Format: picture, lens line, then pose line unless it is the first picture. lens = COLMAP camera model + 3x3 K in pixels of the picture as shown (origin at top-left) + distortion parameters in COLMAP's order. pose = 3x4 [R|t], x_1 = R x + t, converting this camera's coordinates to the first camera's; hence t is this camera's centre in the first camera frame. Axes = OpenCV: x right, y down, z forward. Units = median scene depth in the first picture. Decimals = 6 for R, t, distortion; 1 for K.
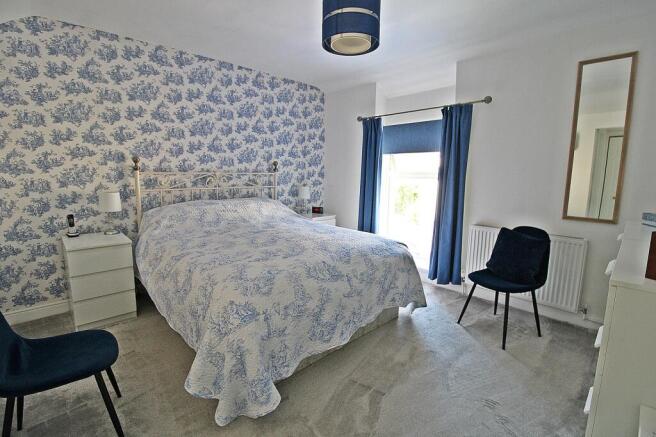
lens RADIAL K [[317.3, 0, 331.4], [0, 317.3, 215.1], [0, 0, 1]] dist [-0.002207, -0.017037]
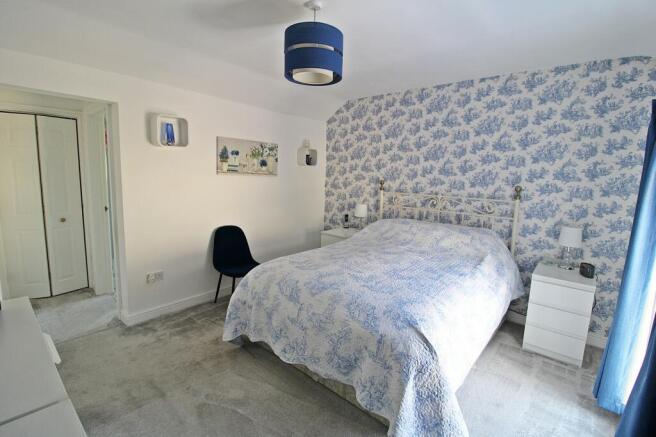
lens RADIAL K [[317.3, 0, 331.4], [0, 317.3, 215.1], [0, 0, 1]] dist [-0.002207, -0.017037]
pose [[0.045624, 0.131777, -0.990229, 0.643211], [-0.153199, 0.980458, 0.123418, -0.147690], [0.987142, 0.146071, 0.064921, 0.611613]]
